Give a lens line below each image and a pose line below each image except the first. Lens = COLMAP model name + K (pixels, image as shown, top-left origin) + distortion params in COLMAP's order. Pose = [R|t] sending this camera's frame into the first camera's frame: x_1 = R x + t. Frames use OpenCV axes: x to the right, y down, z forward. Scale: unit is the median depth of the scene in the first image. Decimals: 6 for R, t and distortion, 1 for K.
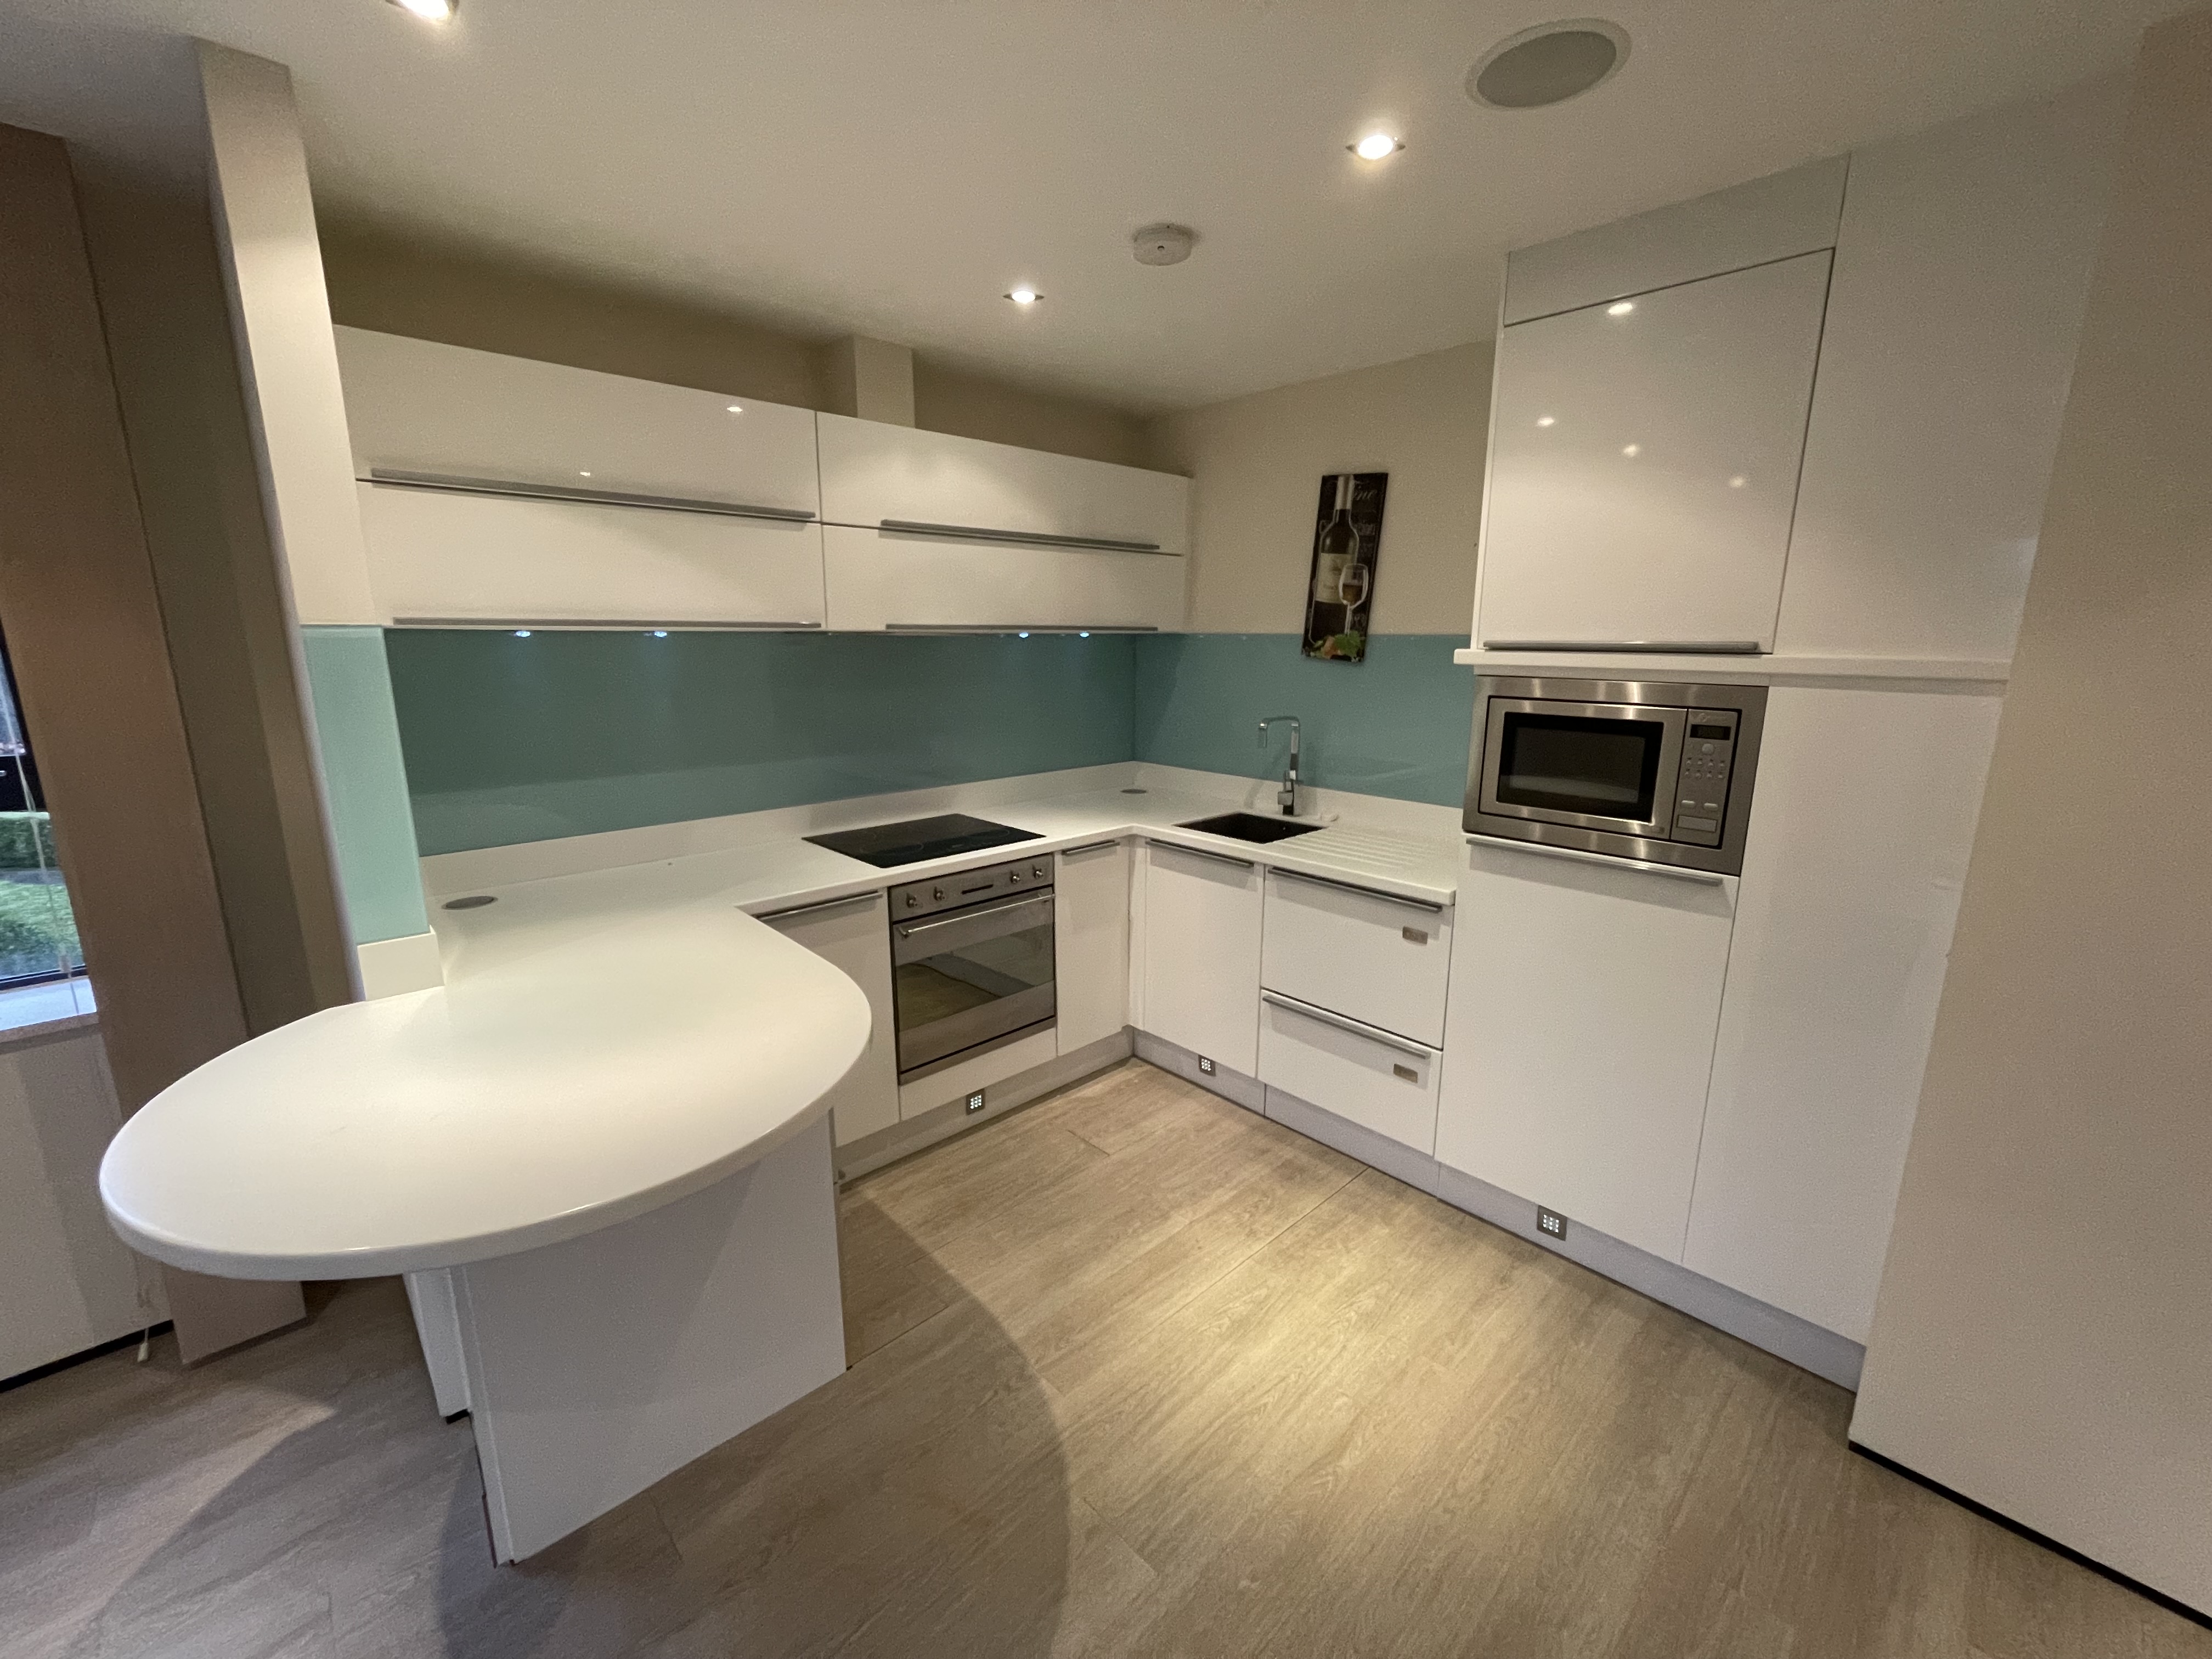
lens RADIAL K [[901.3, 0, 1106.0], [0, 901.3, 824.9], [0, 0, 1]] dist [-0.001986, -0.000492]
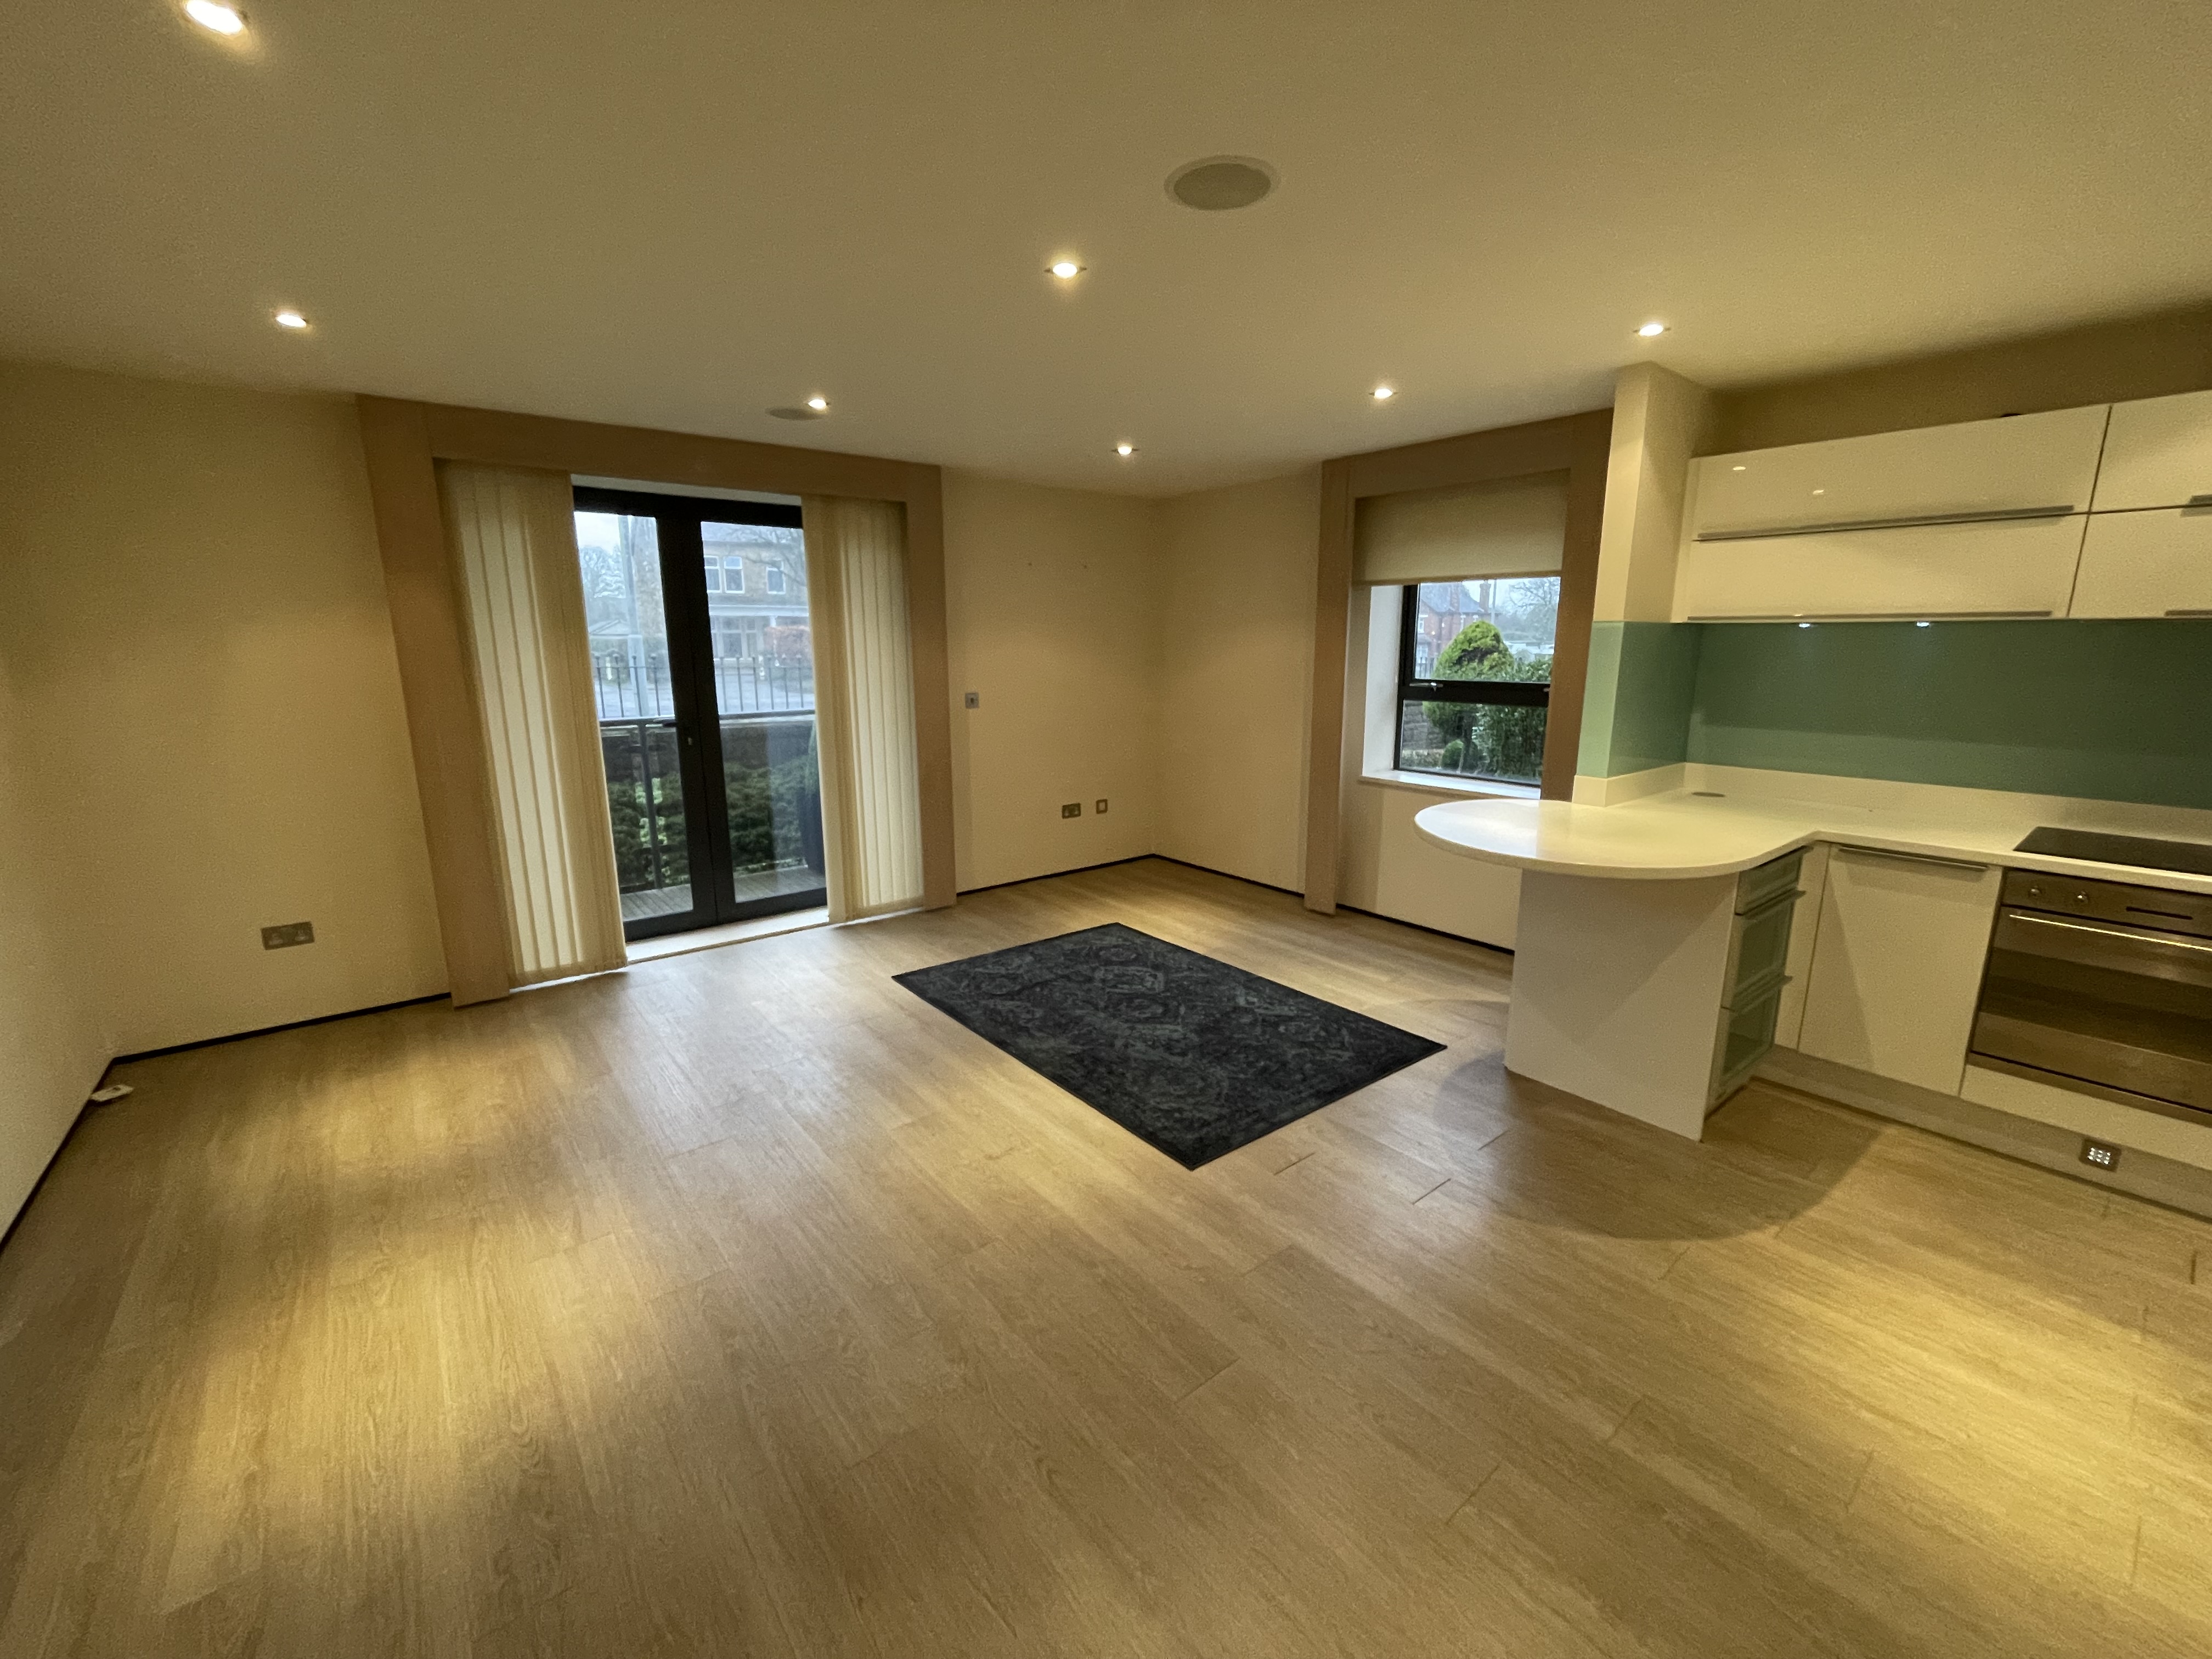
lens RADIAL K [[901.3, 0, 1108.7], [0, 901.3, 821.8], [0, 0, 1]] dist [-0.001986, -0.000492]
pose [[-0.079326, 0.197692, -0.977049, 0.777045], [-0.202105, 0.956593, 0.209961, 0.009592], [0.976146, 0.214122, -0.035928, 0.024841]]
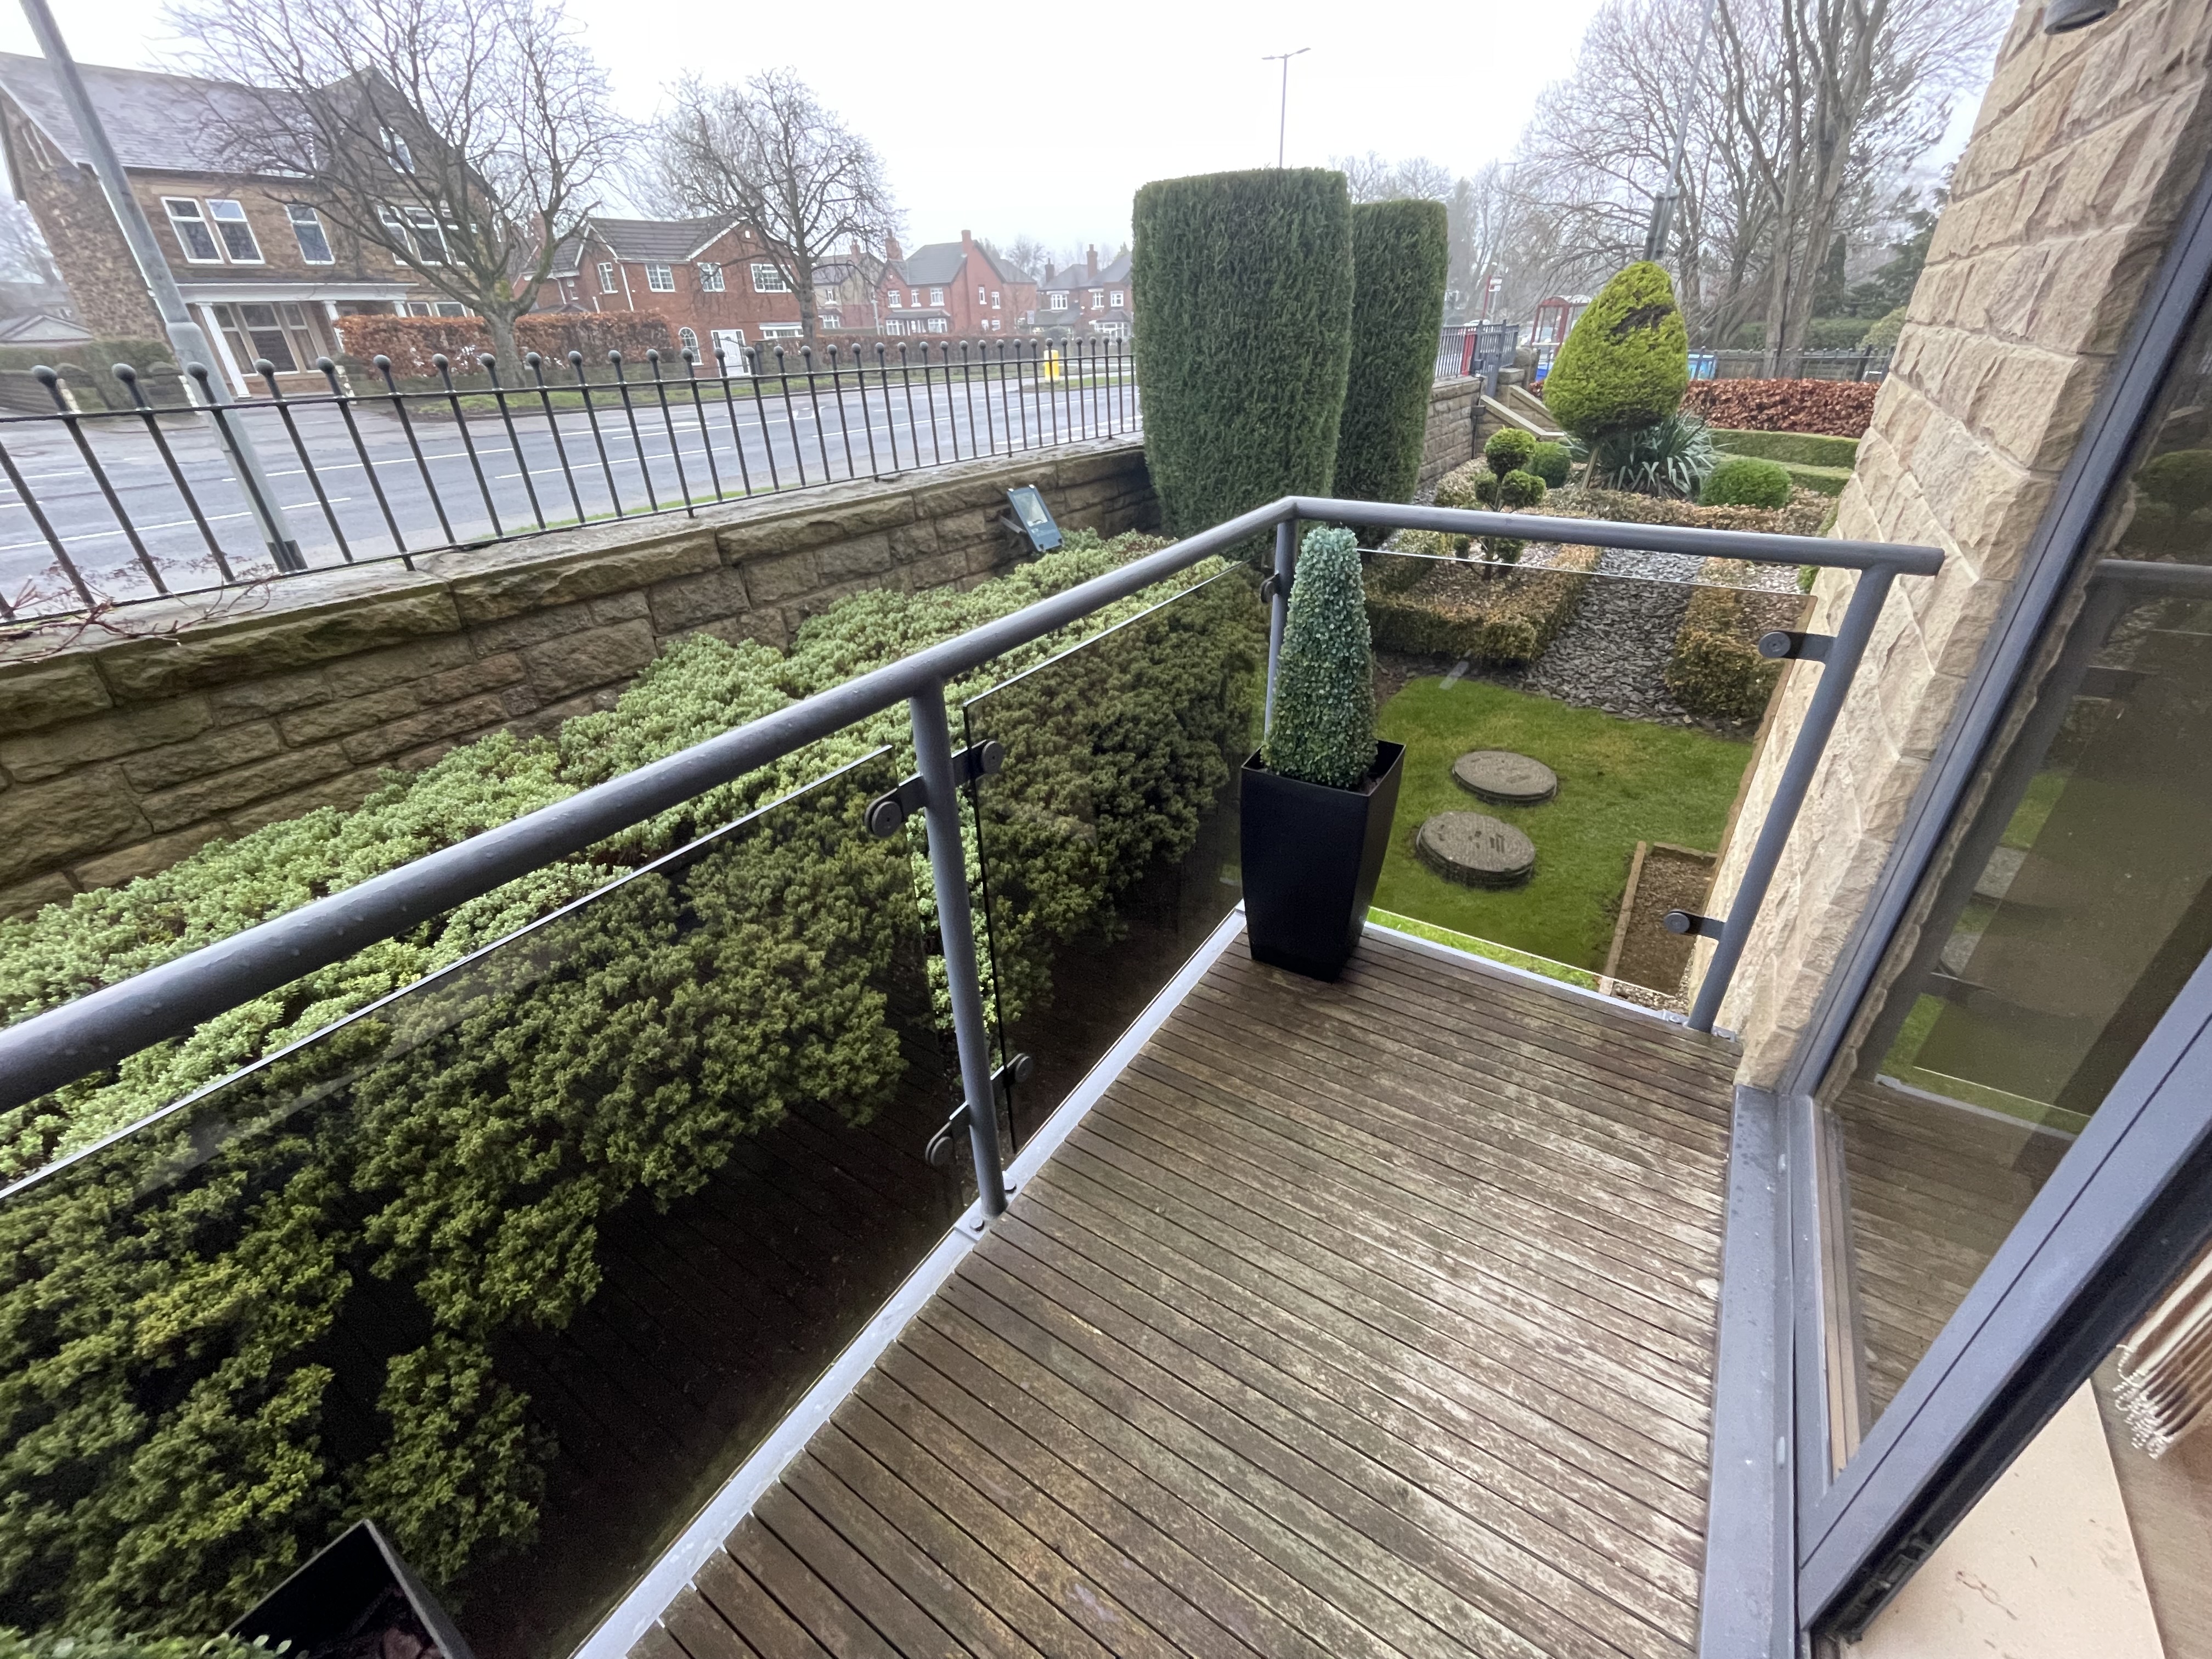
lens RADIAL K [[901.3, 0, 1103.9], [0, 901.3, 822.3], [0, 0, 1]] dist [-0.001986, -0.000492]
pose [[0.234584, 0.471102, -0.850313, -0.798505], [-0.172128, 0.881030, 0.440634, 0.296387], [0.956735, 0.042997, 0.287766, -1.225886]]
